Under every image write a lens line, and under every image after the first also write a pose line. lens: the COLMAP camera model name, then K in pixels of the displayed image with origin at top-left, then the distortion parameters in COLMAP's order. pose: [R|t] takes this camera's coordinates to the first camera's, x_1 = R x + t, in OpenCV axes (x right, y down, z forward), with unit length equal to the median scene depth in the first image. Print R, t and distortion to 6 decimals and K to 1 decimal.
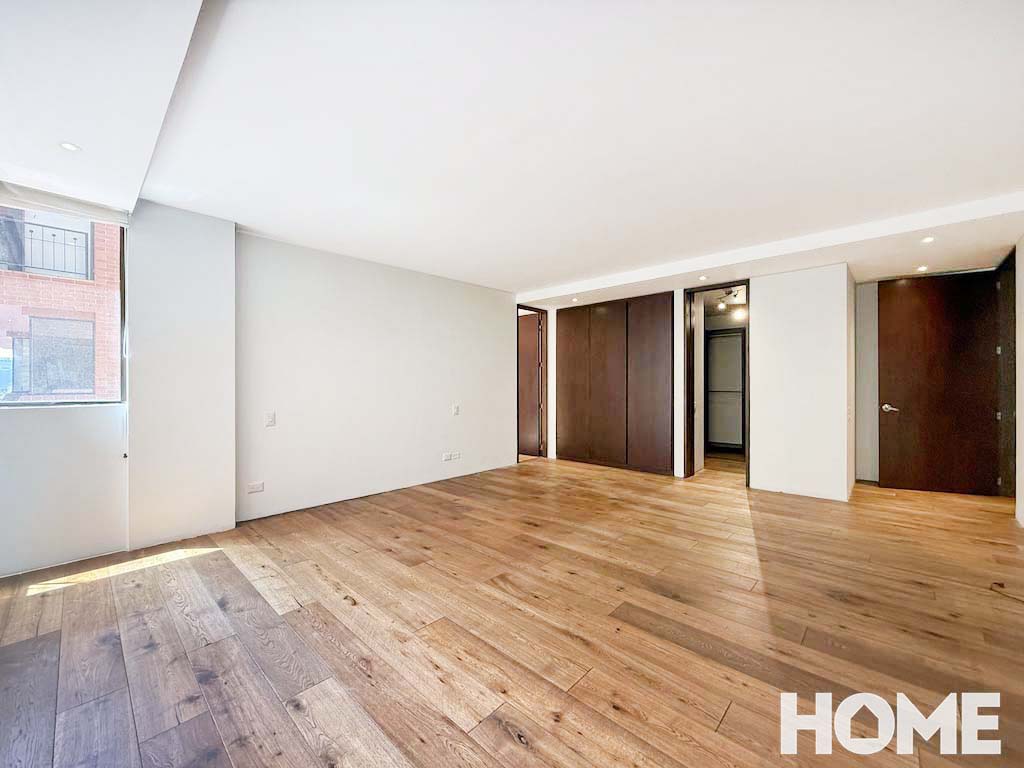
lens RADIAL K [[408.0, 0, 512.0], [0, 408.0, 384.0], [0, 0, 1]] dist [-0.001902, -0.000265]
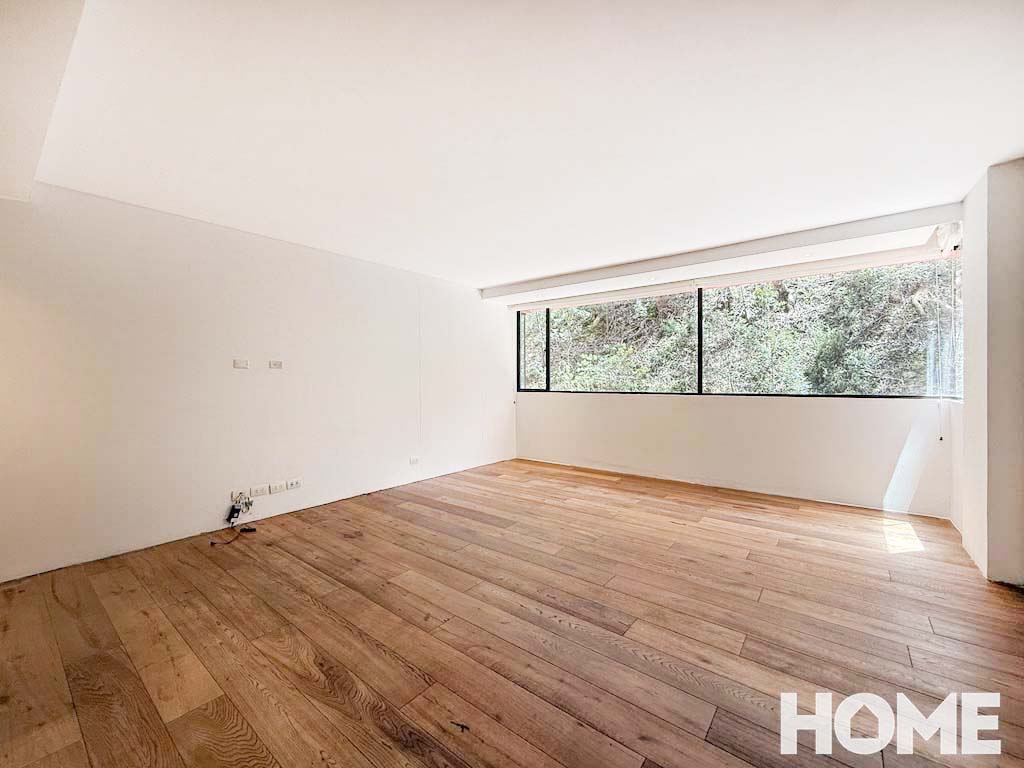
lens RADIAL K [[417.6, 0, 512.0], [0, 417.6, 384.0], [0, 0, 1]] dist [0.001658, 0.000330]
pose [[-0.996670, 0.007907, -0.081154, 0.235747], [0.007185, 0.999932, 0.009181, -0.016944], [0.081221, 0.008567, -0.996659, 1.628997]]
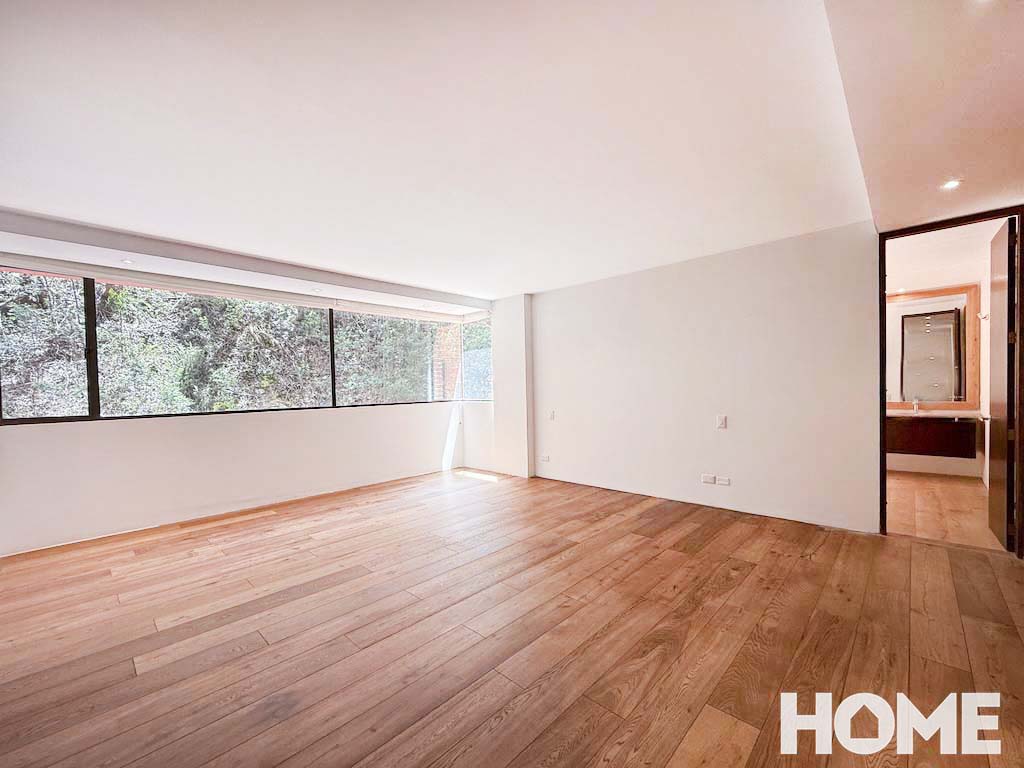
lens RADIAL K [[417.6, 0, 512.0], [0, 417.6, 384.0], [0, 0, 1]] dist [0.001658, 0.000330]
pose [[-0.013092, -0.006992, -0.999890, 0.998449], [0.026133, 0.999632, -0.007332, -0.019710], [0.999573, -0.026226, -0.012905, 0.927723]]
